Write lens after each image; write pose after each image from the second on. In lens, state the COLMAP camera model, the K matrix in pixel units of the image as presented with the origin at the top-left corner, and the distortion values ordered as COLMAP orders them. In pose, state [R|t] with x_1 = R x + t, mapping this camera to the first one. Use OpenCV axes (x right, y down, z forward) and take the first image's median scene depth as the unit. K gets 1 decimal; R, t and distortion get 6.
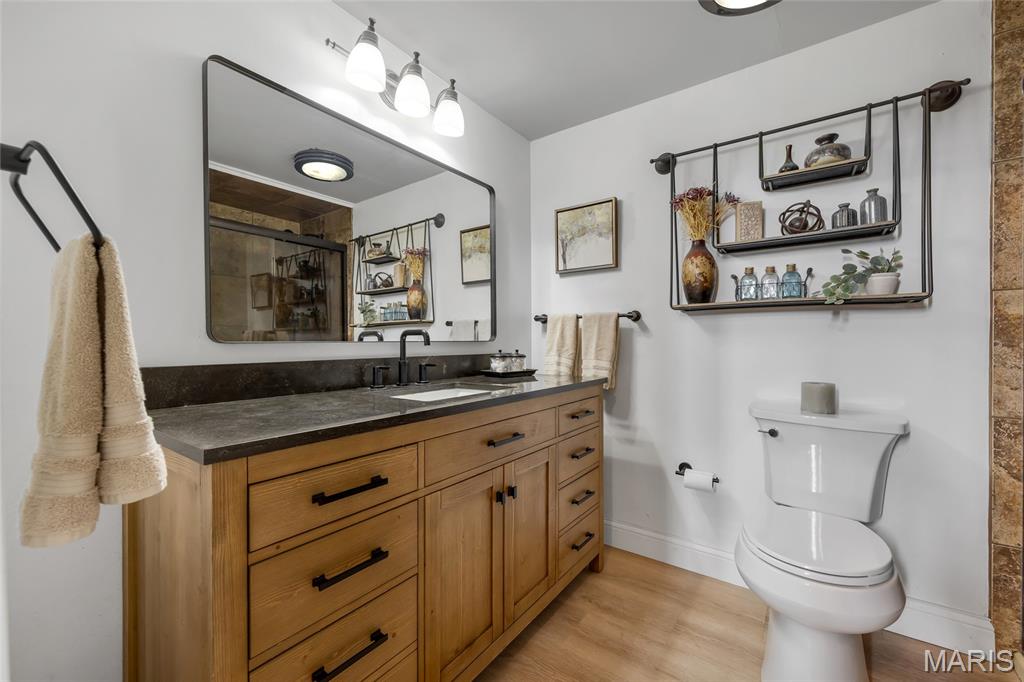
lens RADIAL K [[411.6, 0, 512.0], [0, 411.6, 341.0], [0, 0, 1]] dist [0.001650, 0.000142]
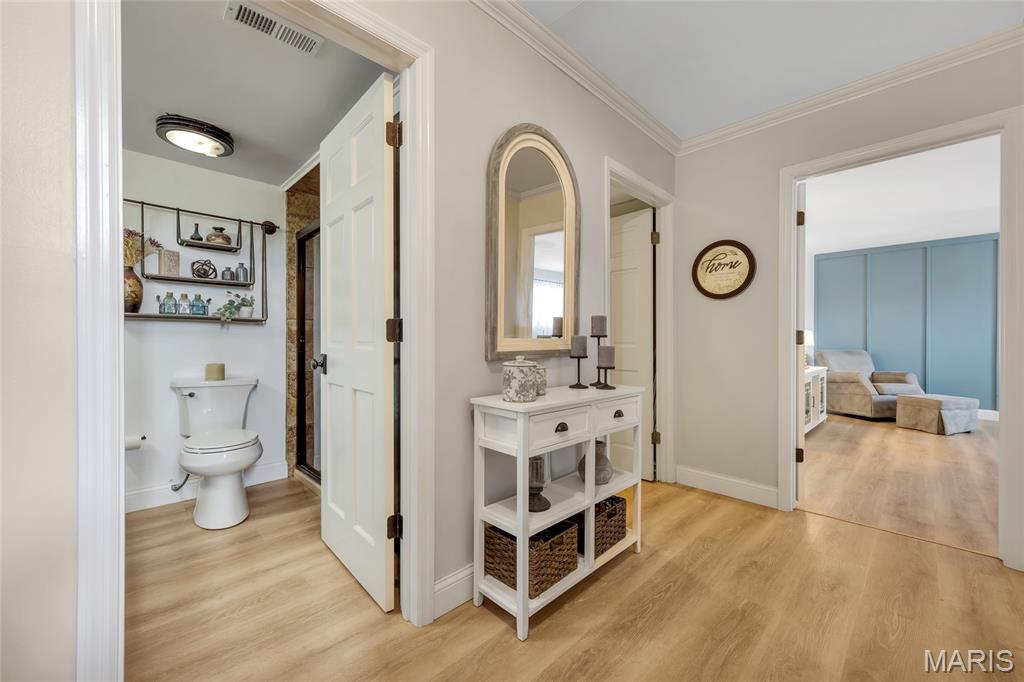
lens RADIAL K [[399.4, 0, 513.4], [0, 399.4, 342.9], [0, 0, 1]] dist [0.001833, 0.000024]
pose [[0.162331, 0.001247, 0.986736, -0.766631], [0.003879, 0.999991, -0.001902, 0.019832], [-0.986729, 0.004136, 0.162325, -0.565044]]
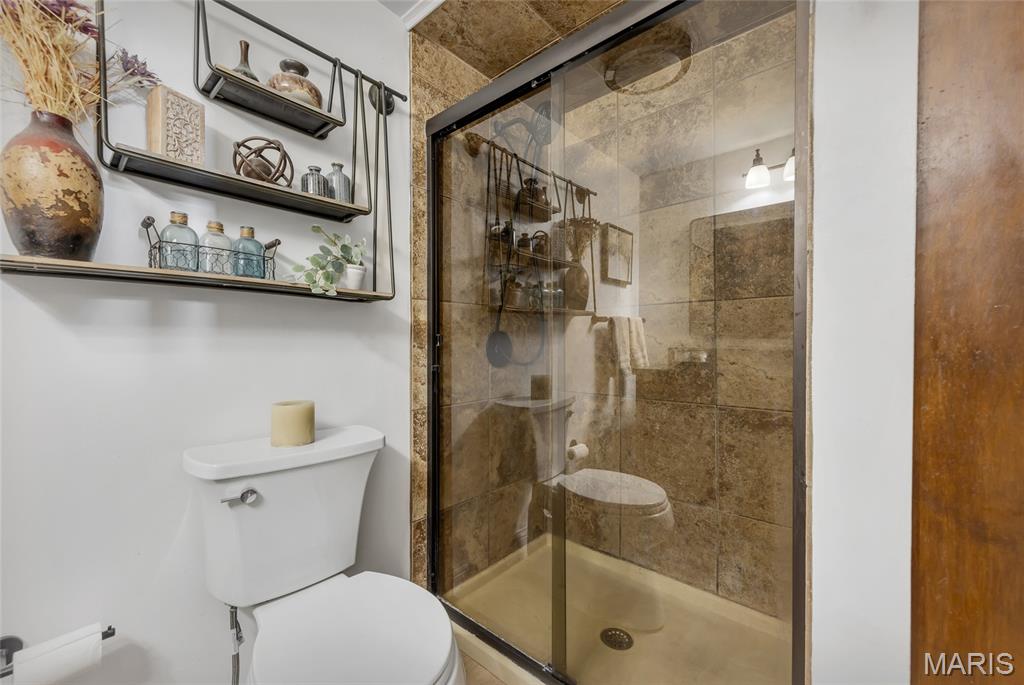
lens RADIAL K [[407.9, 0, 510.5], [0, 407.9, 345.7], [0, 0, 1]] dist [0.000699, -0.000159]
pose [[0.084477, -0.003120, 0.996421, 0.068483], [0.006922, 0.999973, 0.002544, 0.004800], [-0.996401, 0.006682, 0.084497, 0.562904]]
